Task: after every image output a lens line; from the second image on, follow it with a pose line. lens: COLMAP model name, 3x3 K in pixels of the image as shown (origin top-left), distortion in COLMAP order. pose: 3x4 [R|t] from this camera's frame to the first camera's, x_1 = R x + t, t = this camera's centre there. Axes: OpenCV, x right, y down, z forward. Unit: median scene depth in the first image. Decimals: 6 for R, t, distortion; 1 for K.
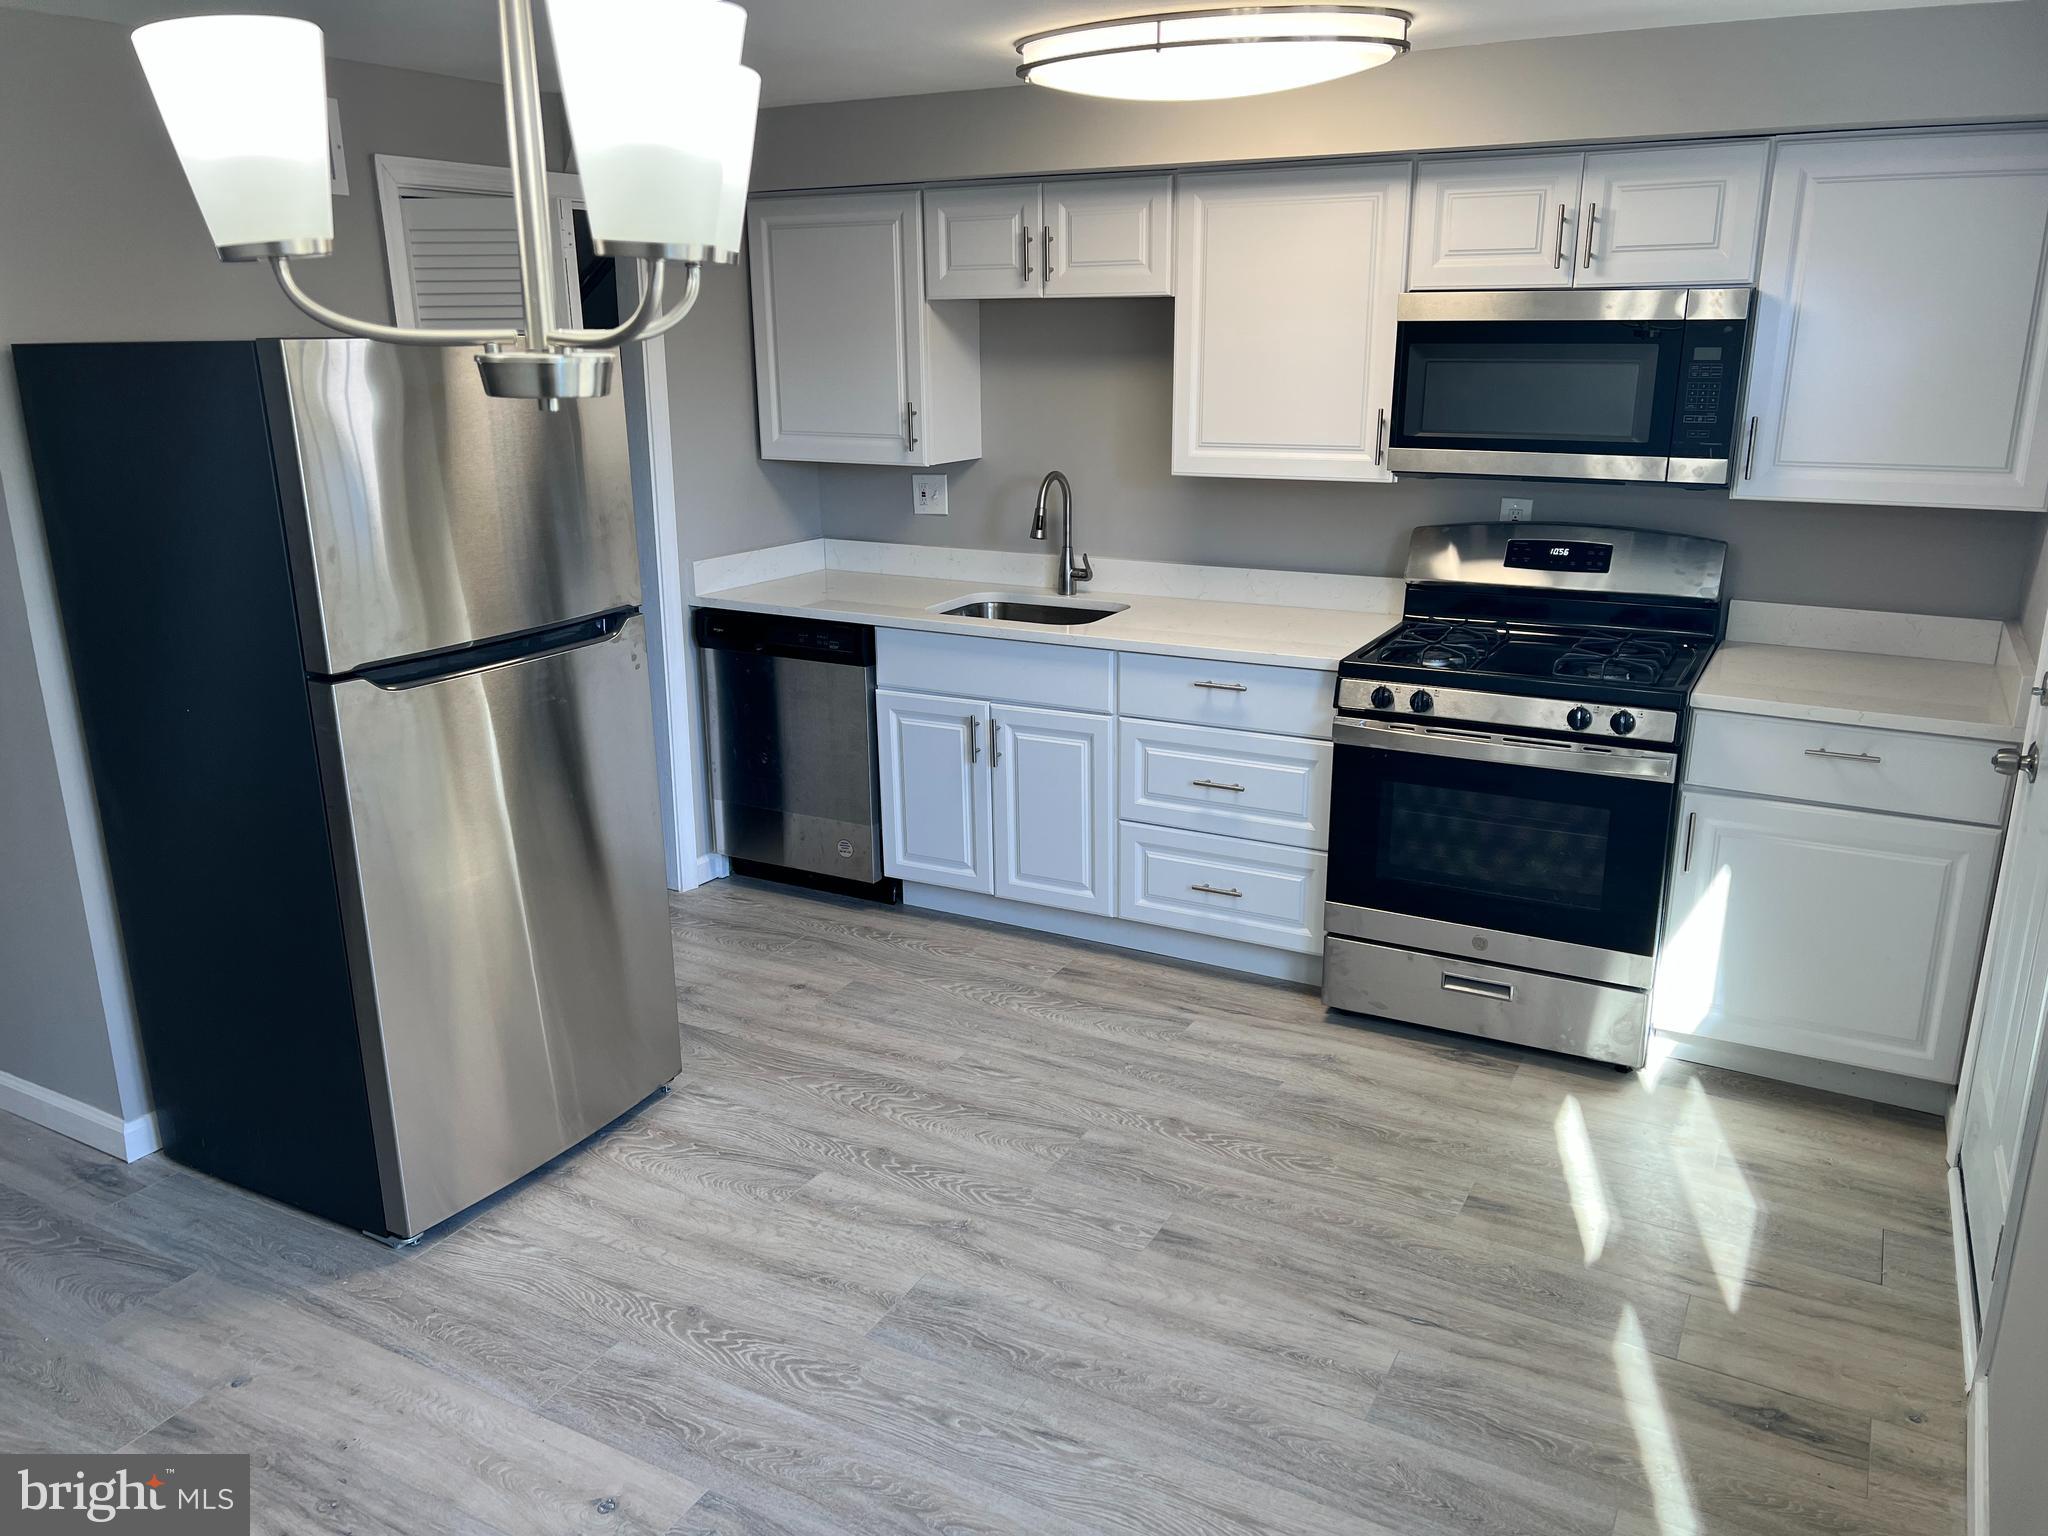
lens RADIAL K [[1548.8, 0, 1013.8], [0, 1548.8, 770.4], [0, 0, 1]] dist [0.069684, -0.081550]
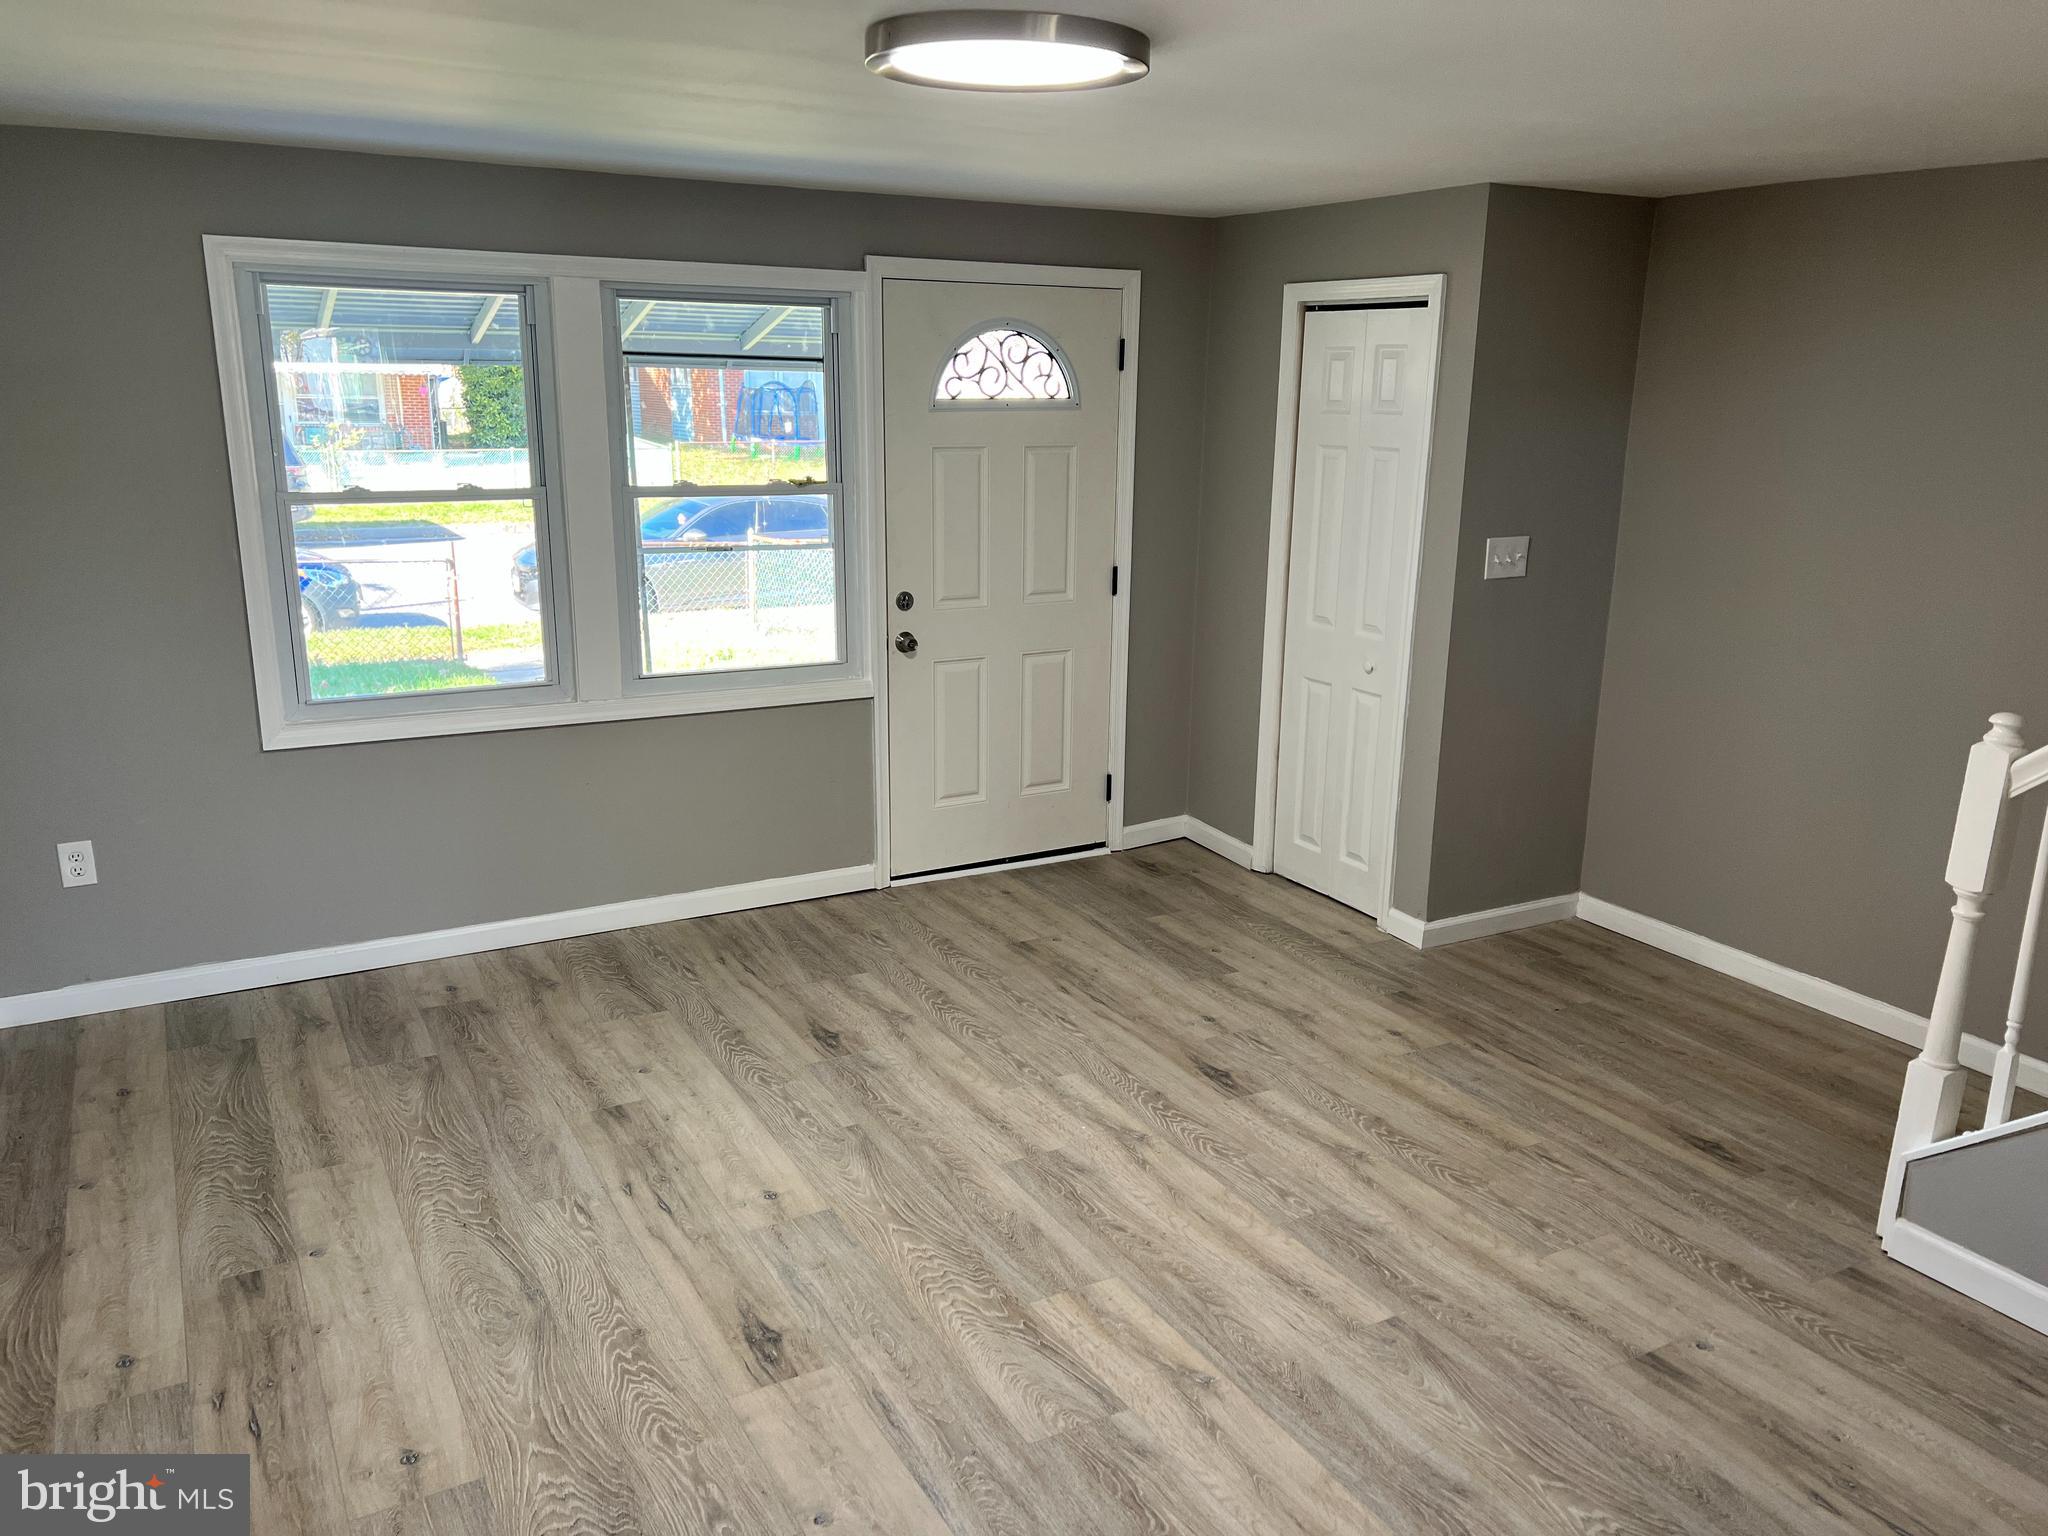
lens RADIAL K [[1548.8, 0, 1028.4], [0, 1548.8, 766.5], [0, 0, 1]] dist [0.069684, -0.081550]
pose [[0.850593, 0.154701, -0.502552, 0.442643], [-0.179495, 0.983758, -0.000972, 0.021089], [0.494240, 0.091032, 0.864546, -0.130393]]
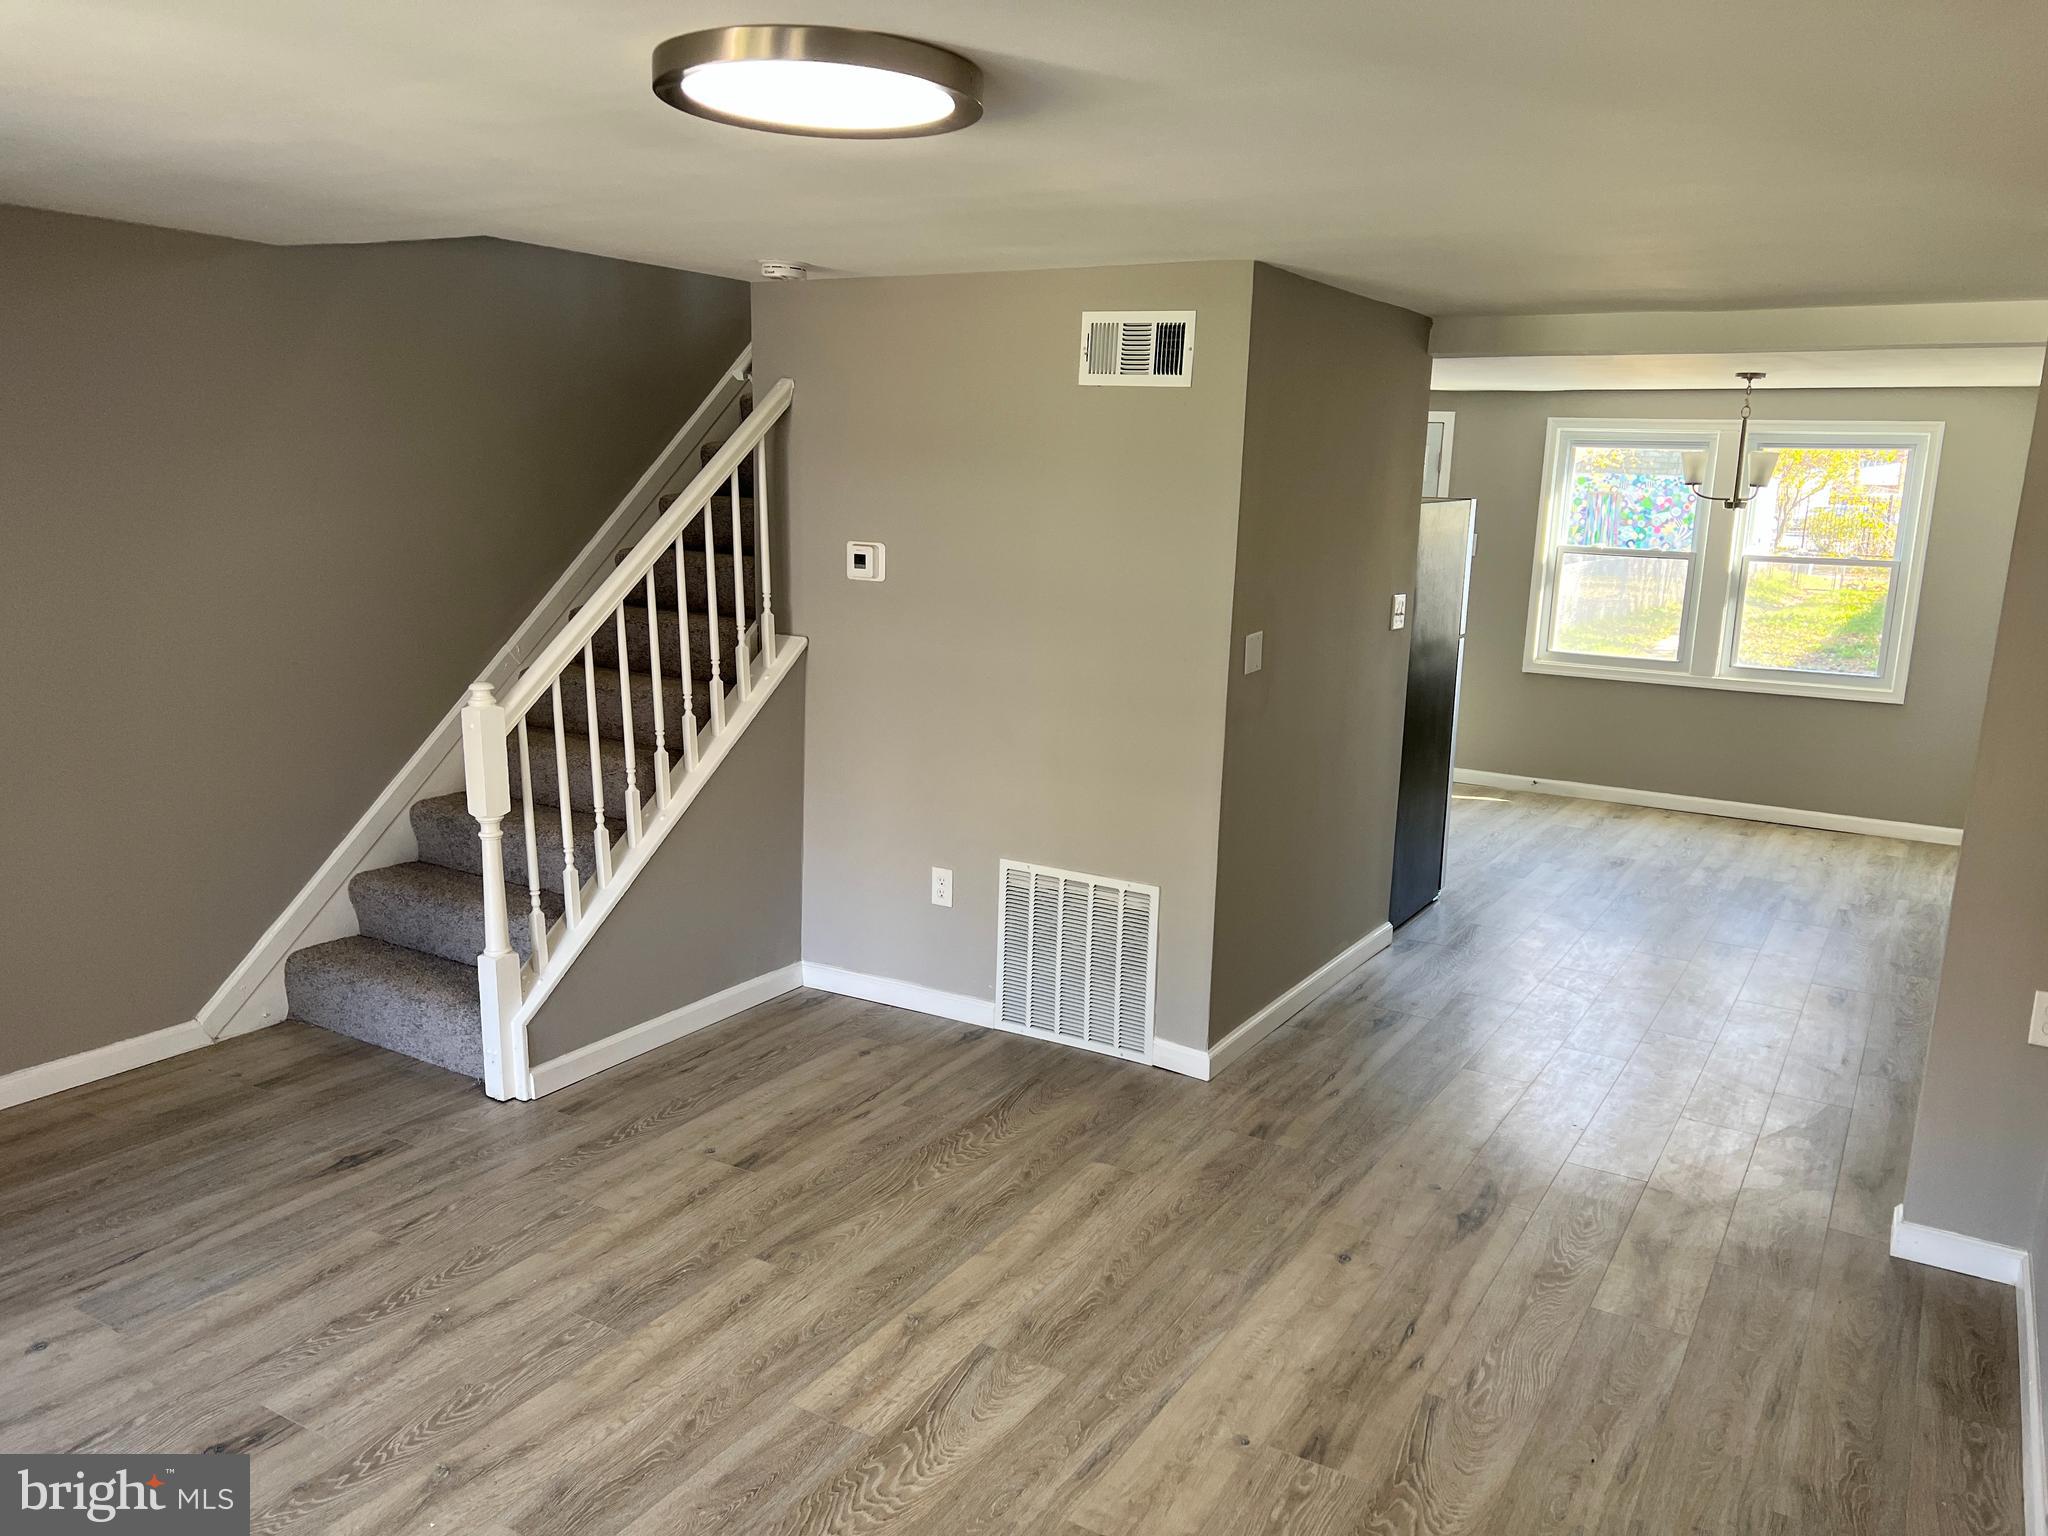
lens RADIAL K [[1548.8, 0, 1040.9], [0, 1548.8, 789.0], [0, 0, 1]] dist [0.069684, -0.081550]
pose [[0.028887, -0.191836, 0.981002, -2.202638], [0.262348, 0.948462, 0.177748, -0.330489], [-0.964541, 0.252229, 0.077726, 1.155010]]
